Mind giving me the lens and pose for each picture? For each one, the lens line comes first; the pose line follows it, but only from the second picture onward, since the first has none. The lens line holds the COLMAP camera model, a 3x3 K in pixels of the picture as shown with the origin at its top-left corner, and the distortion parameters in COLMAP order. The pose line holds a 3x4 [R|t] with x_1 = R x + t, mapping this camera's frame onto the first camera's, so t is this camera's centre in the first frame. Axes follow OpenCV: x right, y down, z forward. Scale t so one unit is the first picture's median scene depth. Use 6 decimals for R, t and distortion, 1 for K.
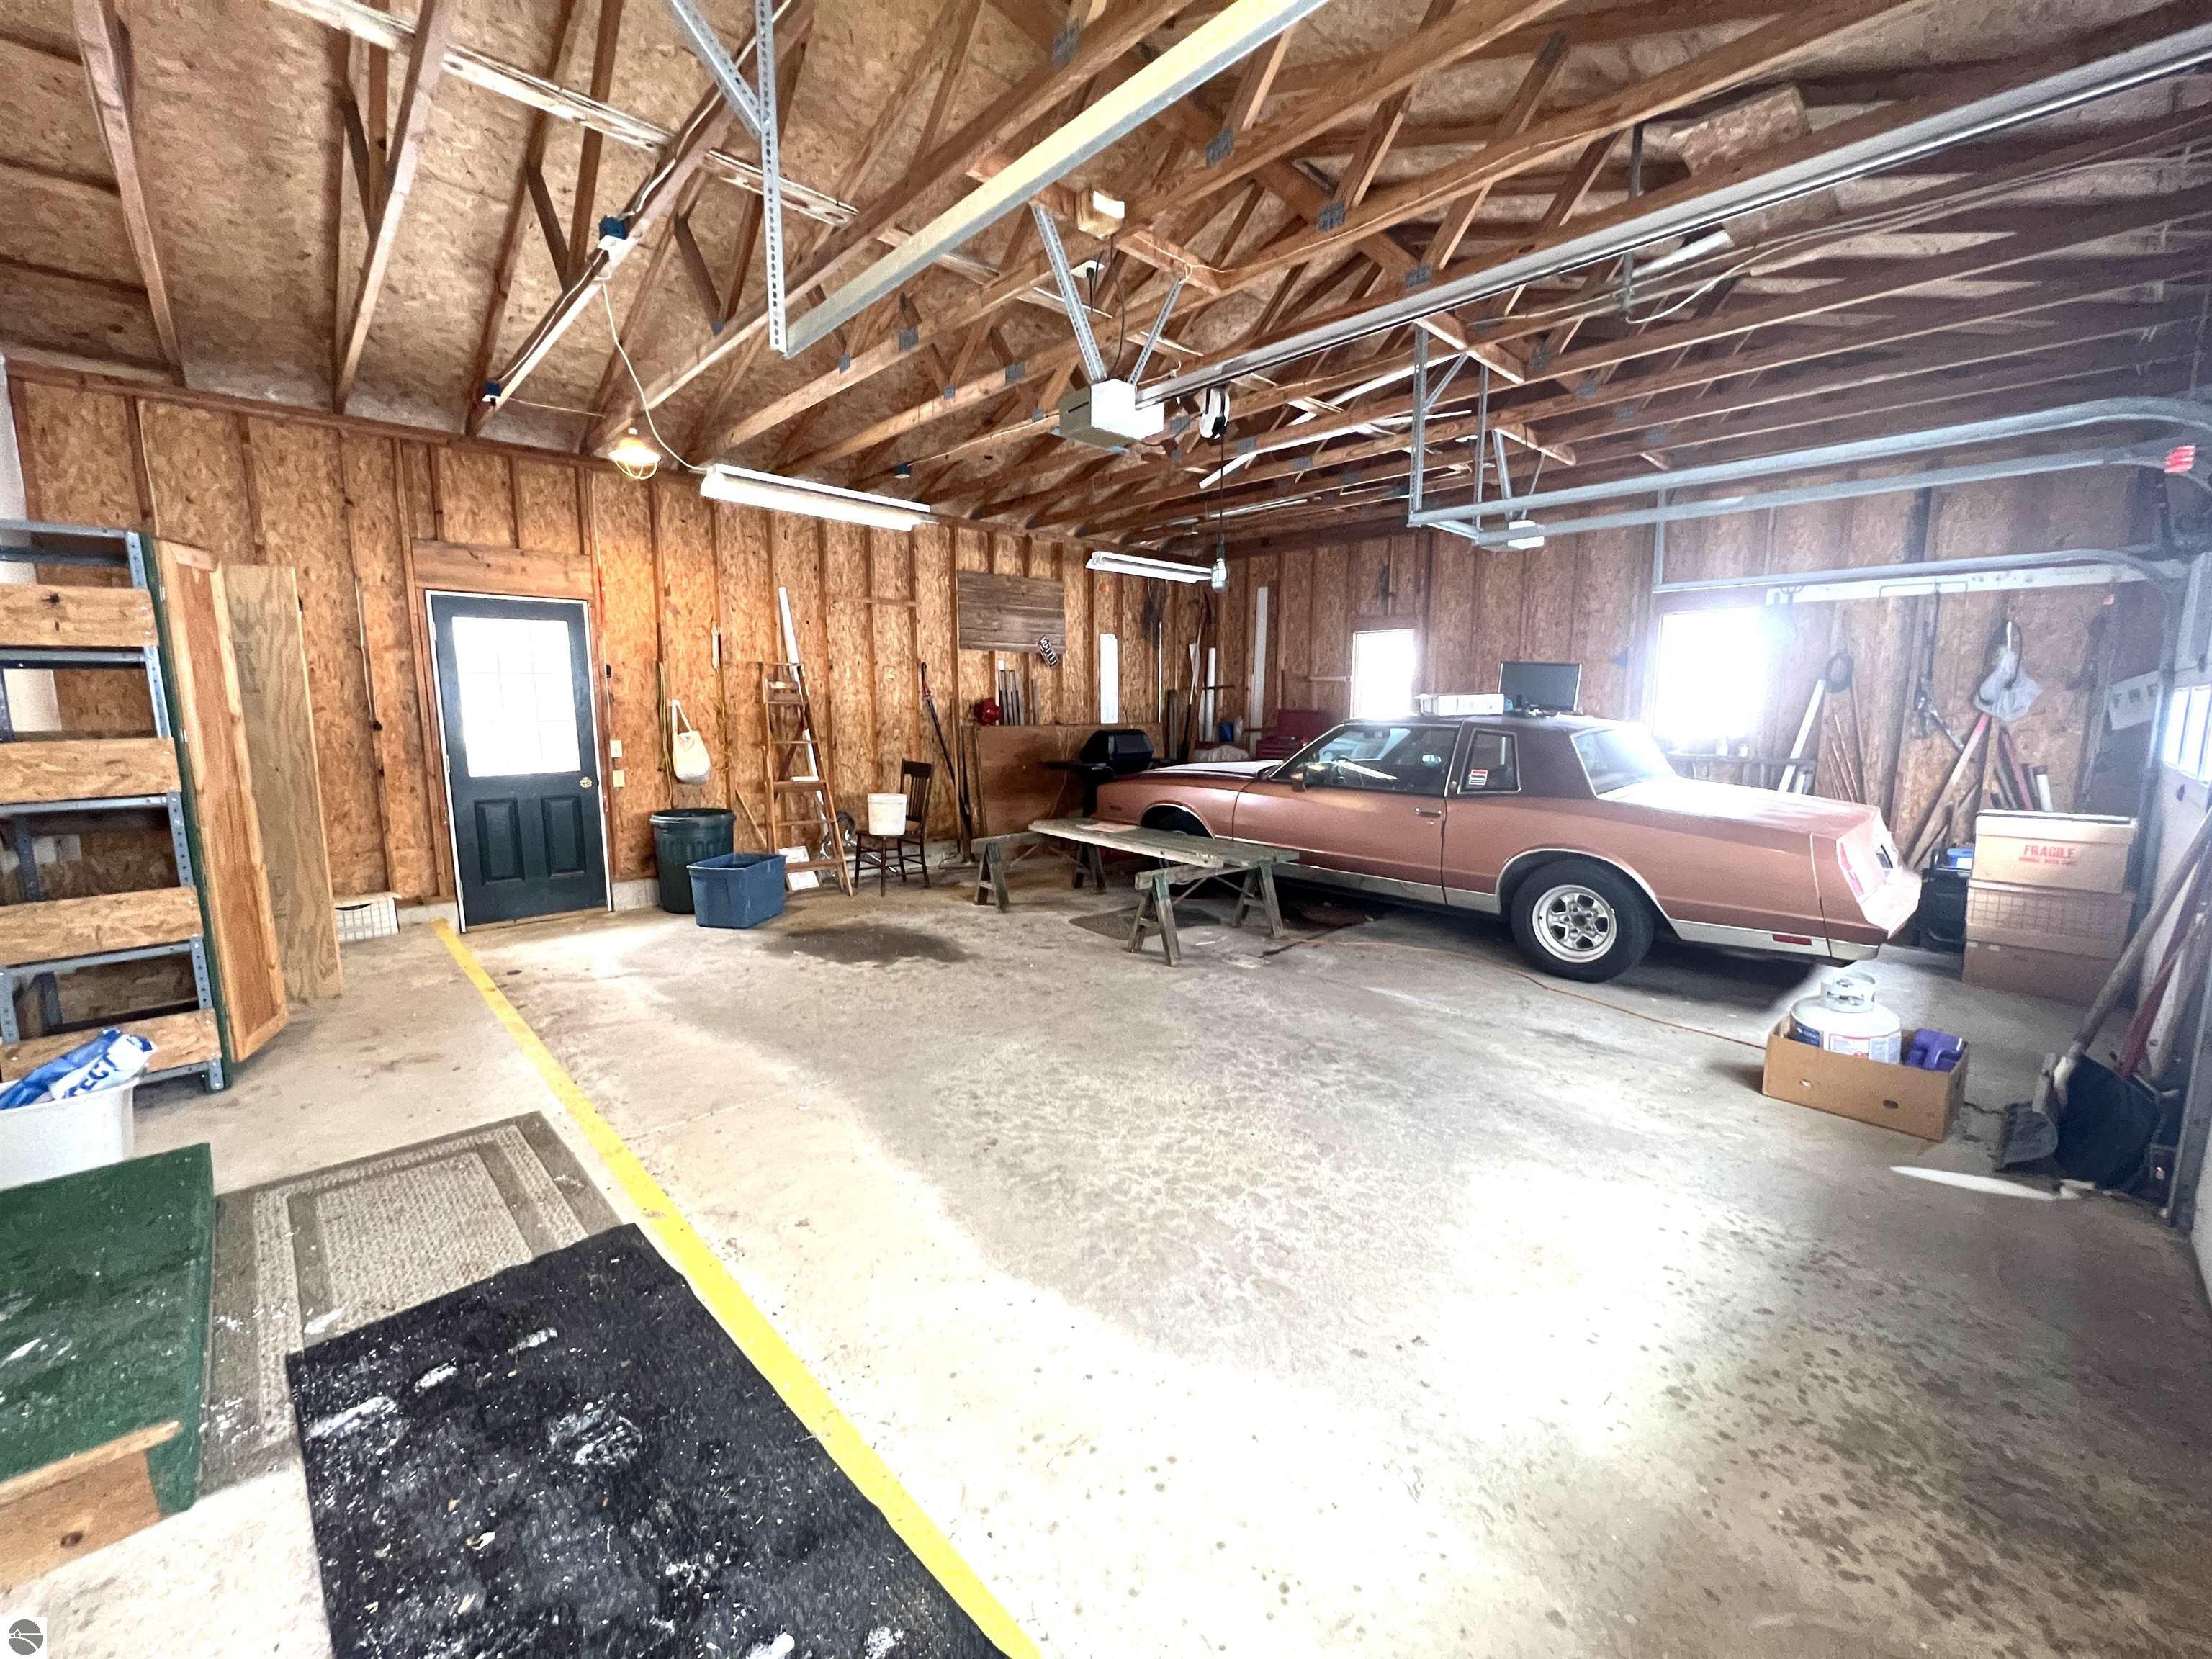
lens RADIAL K [[878.4, 0, 1098.0], [0, 878.4, 827.0], [0, 0, 1]] dist [0.002704, 0.000021]
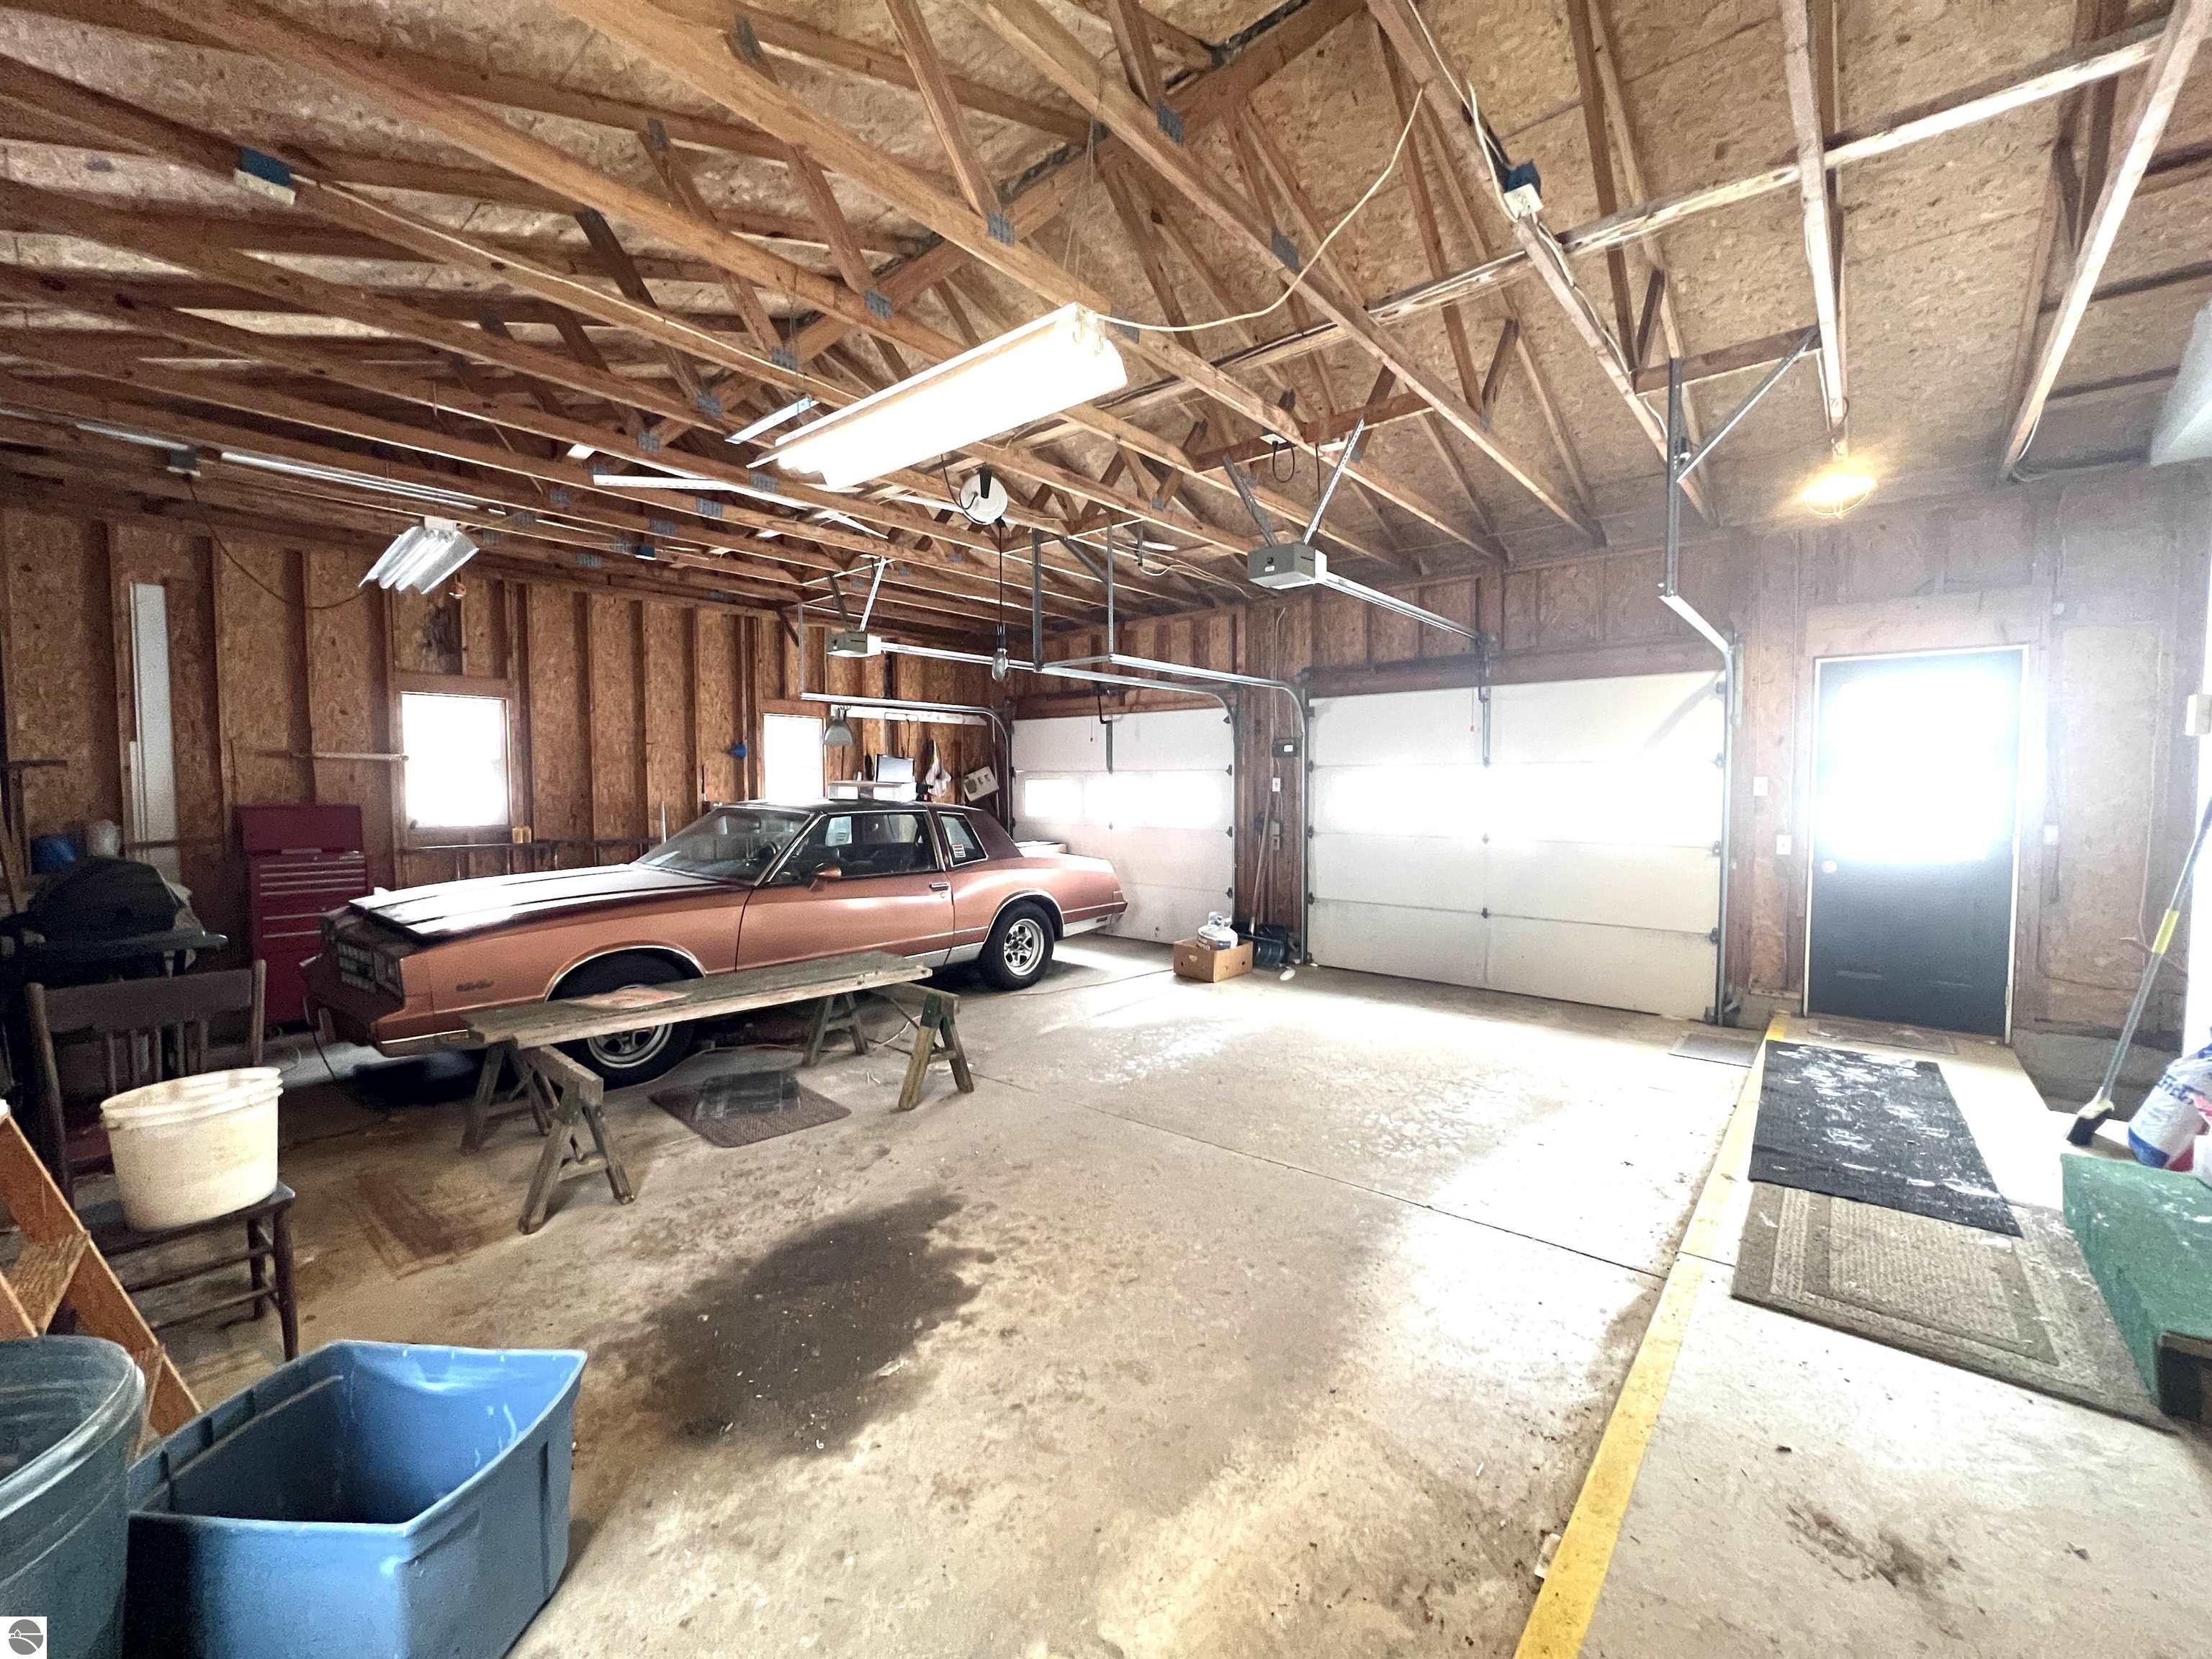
lens RADIAL K [[886.0, 0, 1099.5], [0, 886.0, 824.0], [0, 0, 1]] dist [-0.001107, 0.000595]
pose [[-0.100145, -0.046385, 0.993891, -0.812183], [0.145115, 0.987550, 0.060711, -0.141920], [-0.984334, 0.150308, -0.092167, 0.939319]]
